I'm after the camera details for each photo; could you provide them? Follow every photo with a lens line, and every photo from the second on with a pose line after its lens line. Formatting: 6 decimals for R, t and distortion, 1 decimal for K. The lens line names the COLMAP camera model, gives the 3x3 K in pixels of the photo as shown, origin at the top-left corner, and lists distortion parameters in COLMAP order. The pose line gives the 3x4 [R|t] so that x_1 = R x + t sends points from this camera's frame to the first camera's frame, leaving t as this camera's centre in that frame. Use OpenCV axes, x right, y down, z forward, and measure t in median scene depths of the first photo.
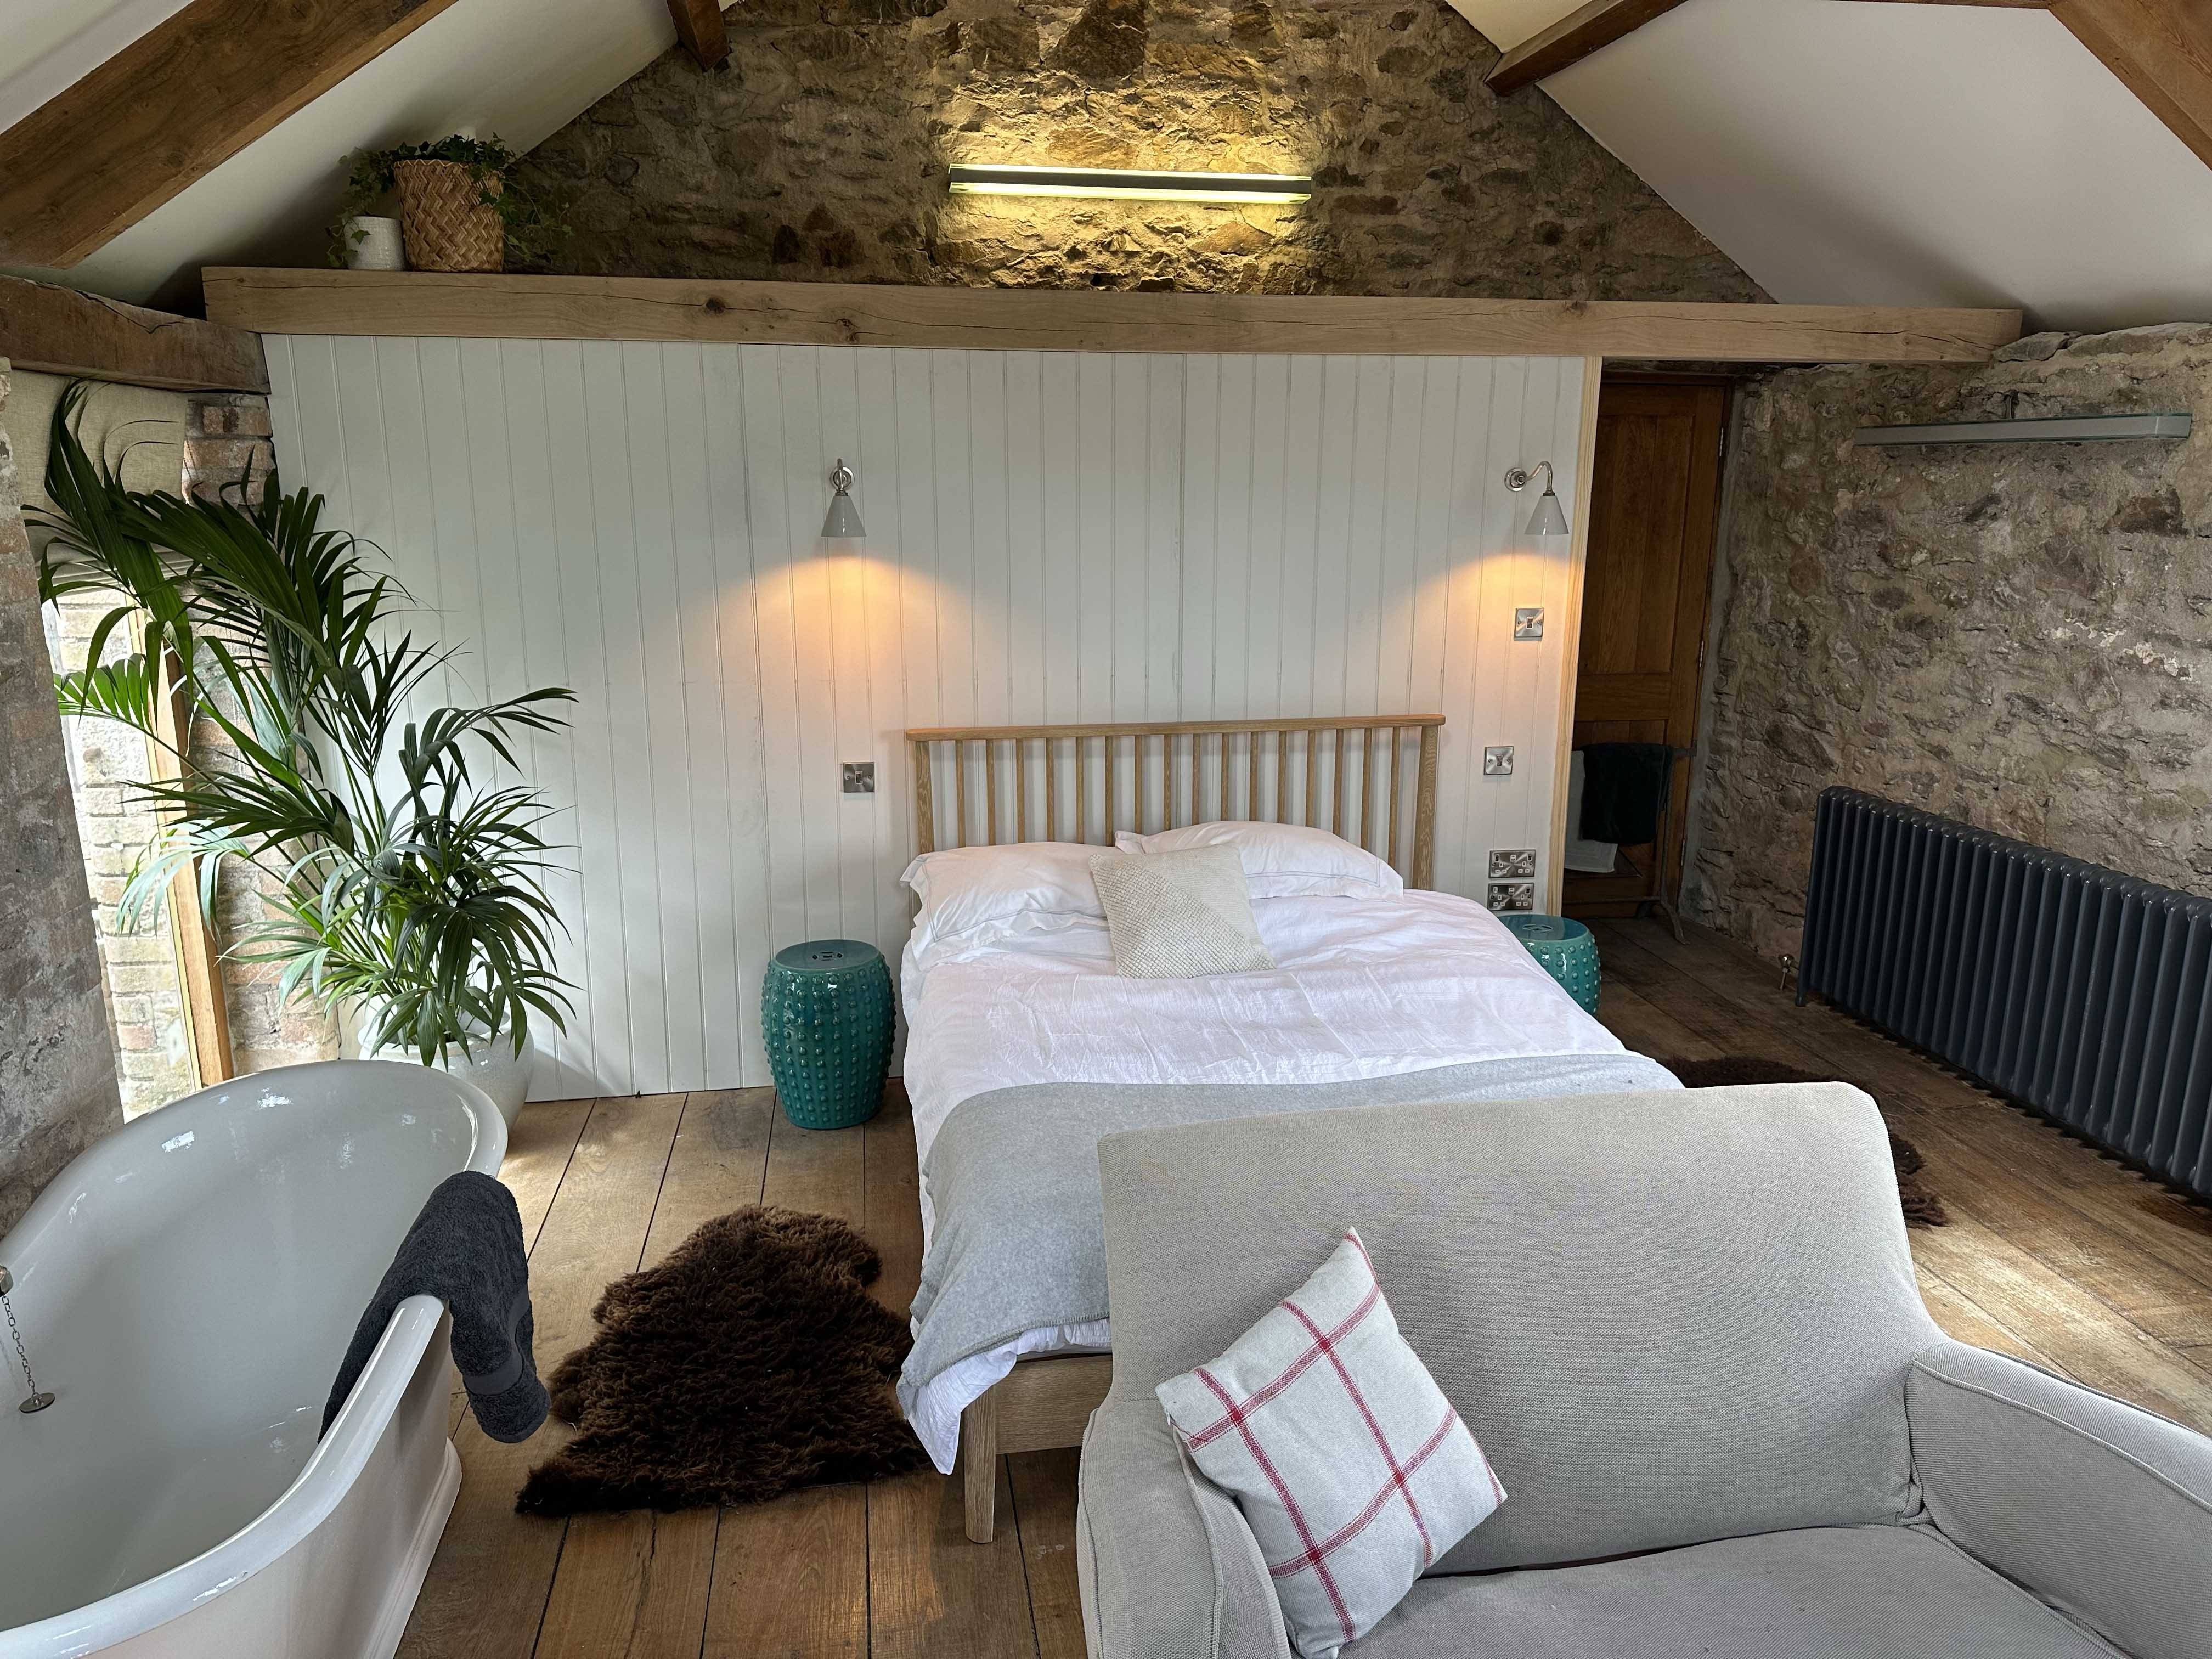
lens RADIAL K [[1566.6, 0, 1106.0], [0, 1566.6, 829.5], [0, 0, 1]] dist [0.063389, -0.078696]
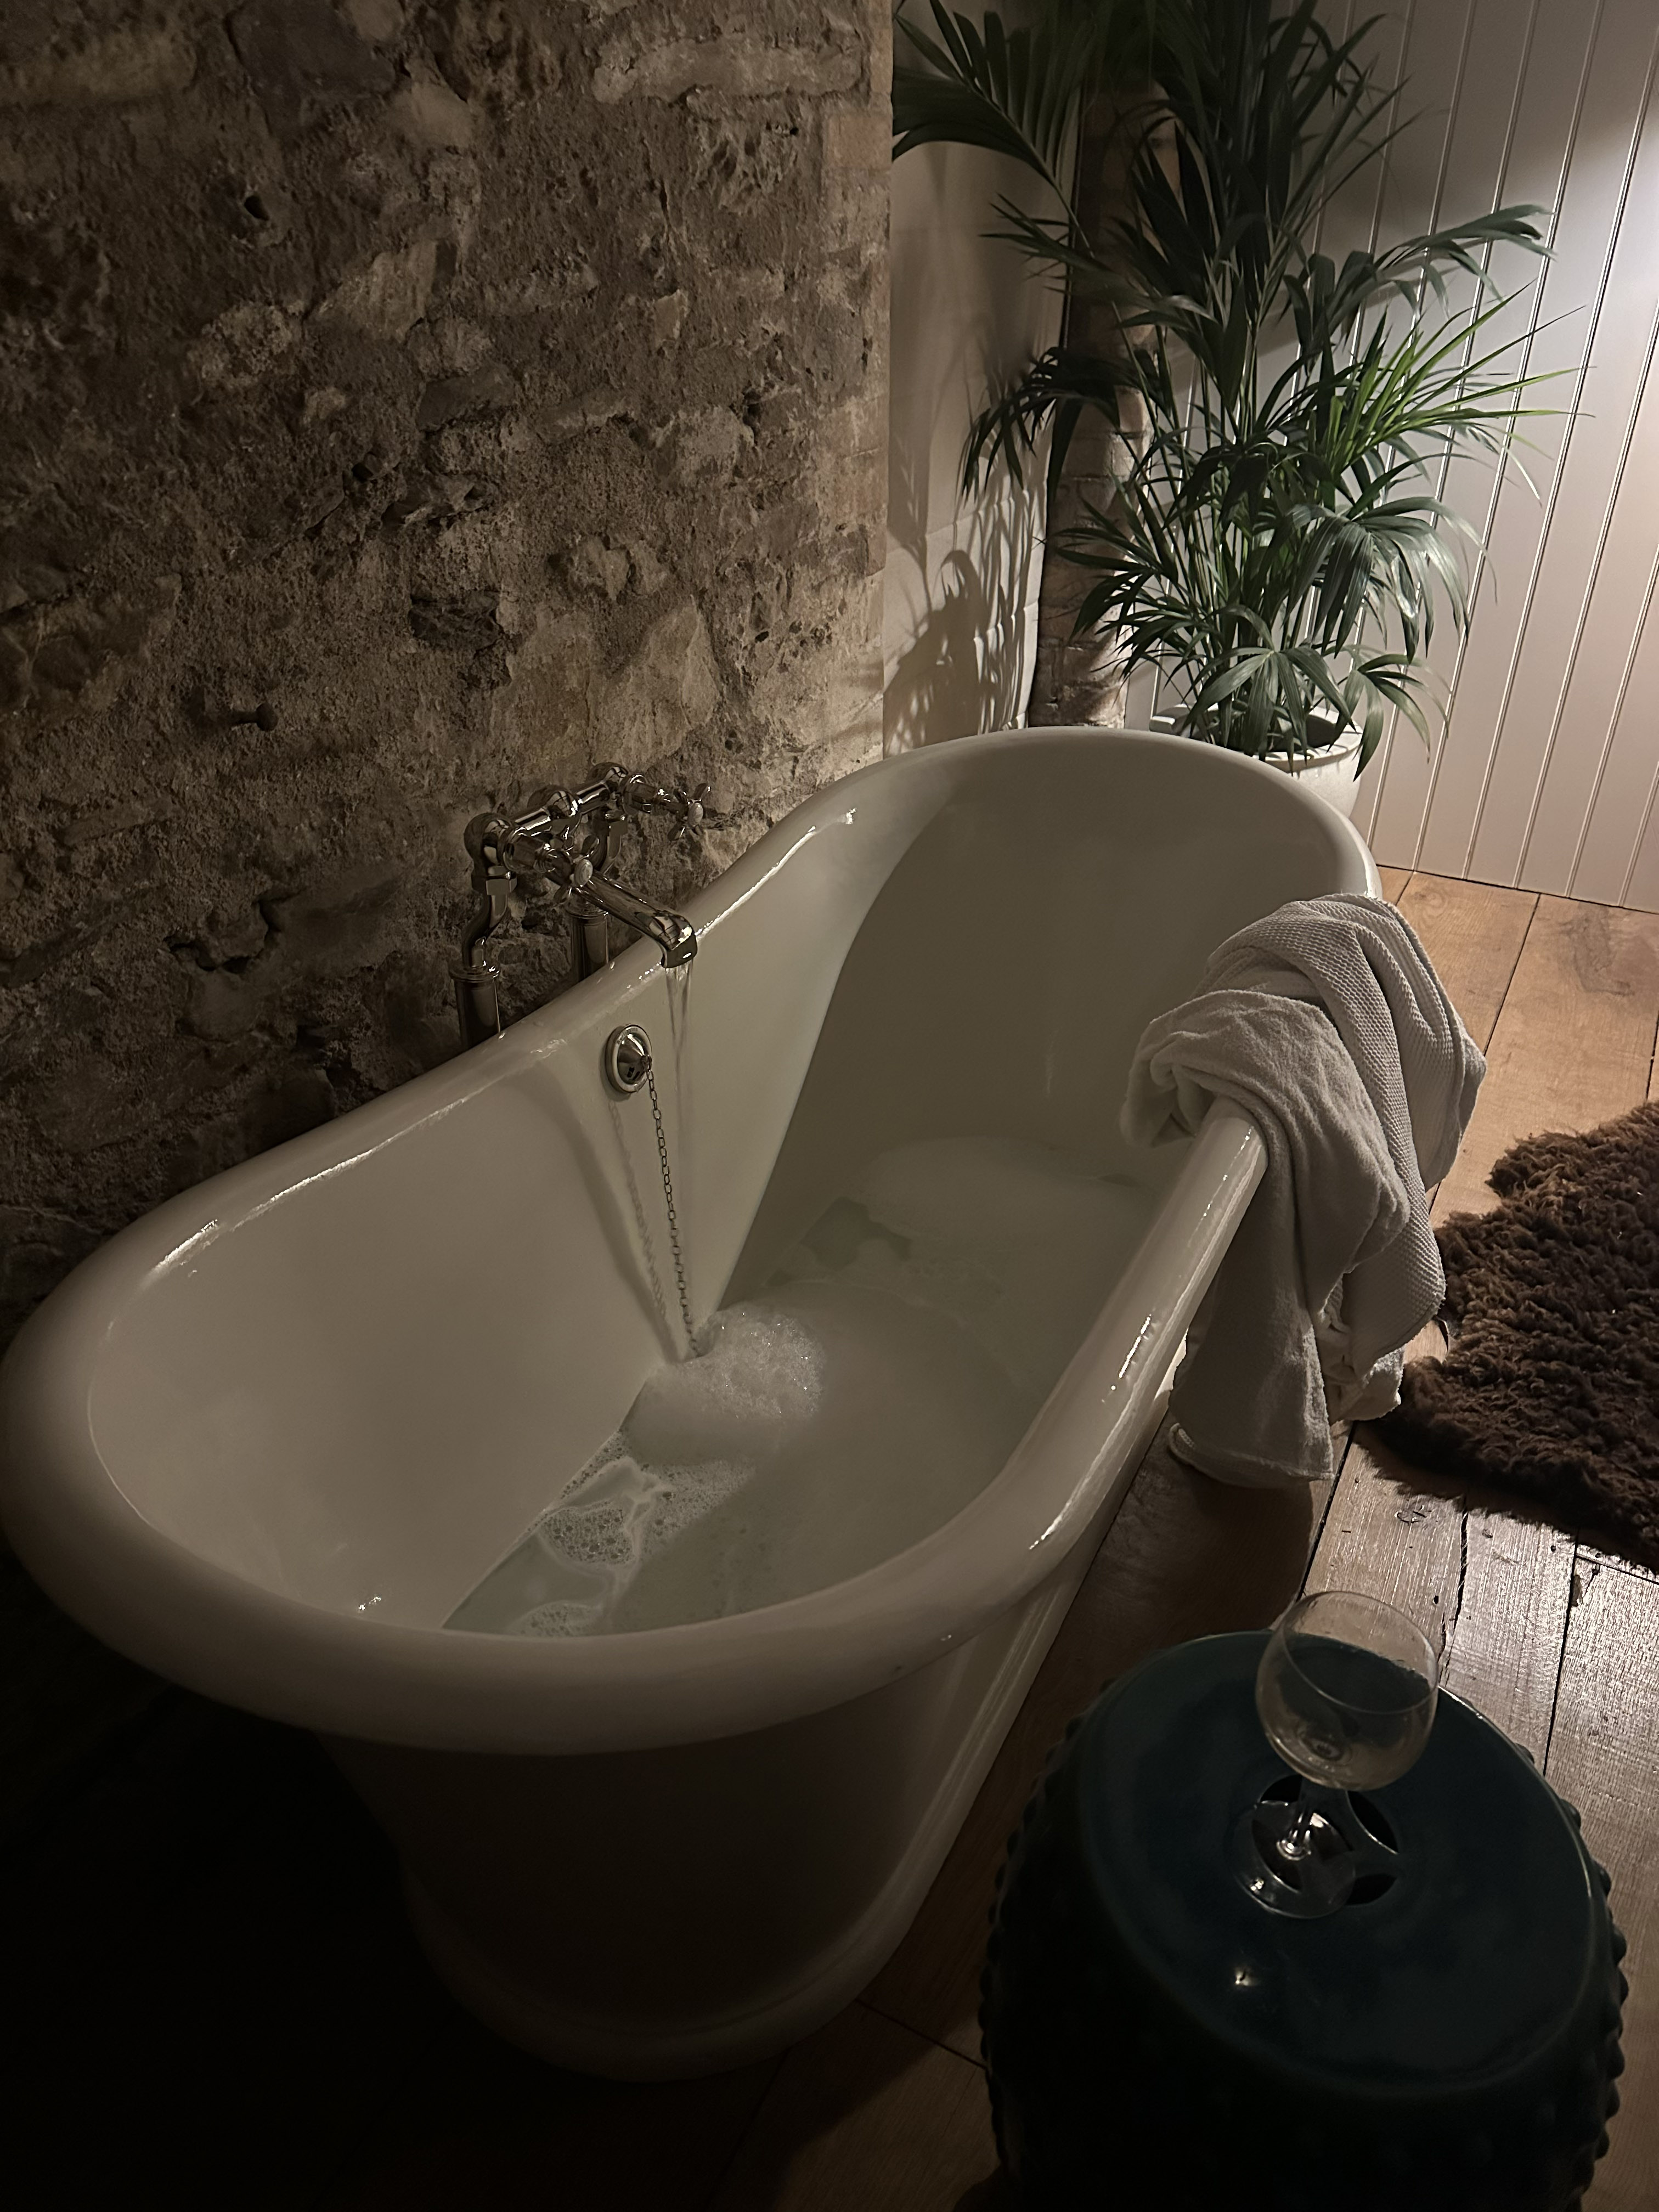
lens RADIAL K [[1566.6, 0, 829.5], [0, 1566.6, 1106.0], [0, 0, 1]] dist [0.063389, -0.078696]
pose [[0.803604, 0.311096, -0.507385, -0.145384], [-0.141443, 0.927915, 0.344917, 0.057056], [0.578113, -0.205411, 0.789678, 0.253524]]
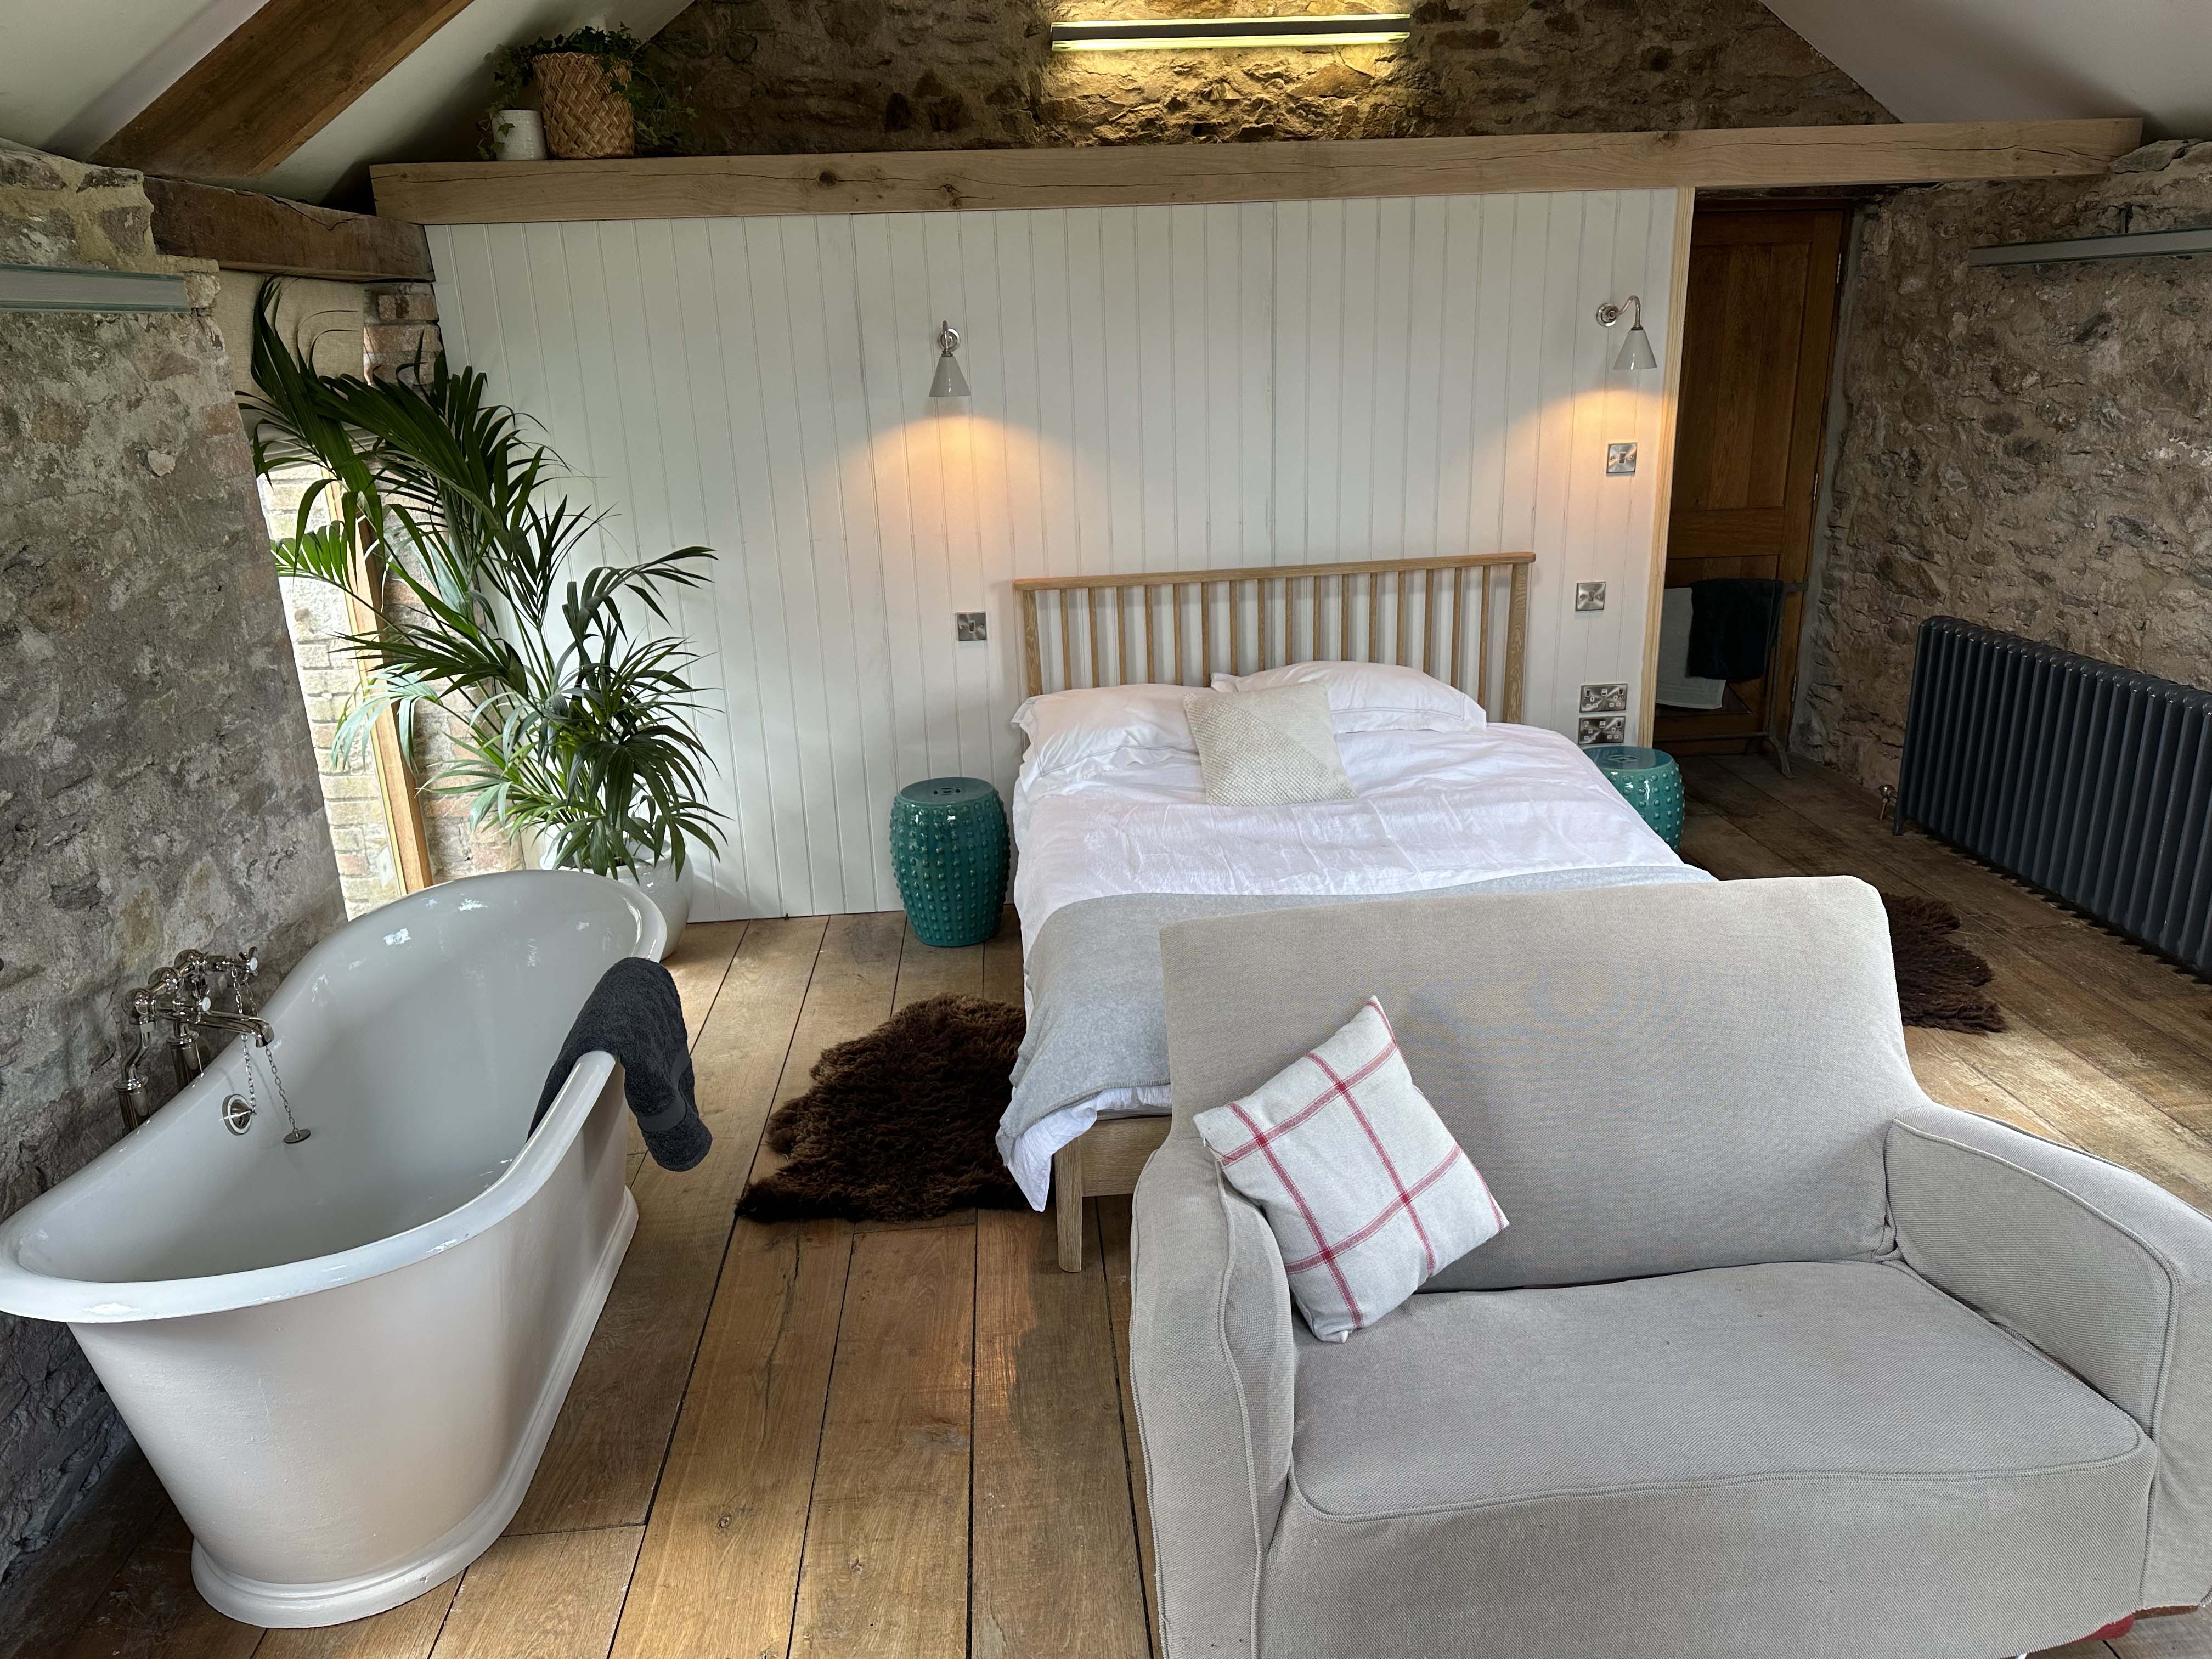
lens RADIAL K [[1584.7, 0, 1106.0], [0, 1584.7, 829.5], [0, 0, 1]] dist [0.059945, -0.060781]
pose [[0.995135, -0.006588, -0.098305, 0.040665], [0.014842, 0.996400, 0.083468, 0.017390], [0.097401, -0.084521, 0.991650, -0.084591]]
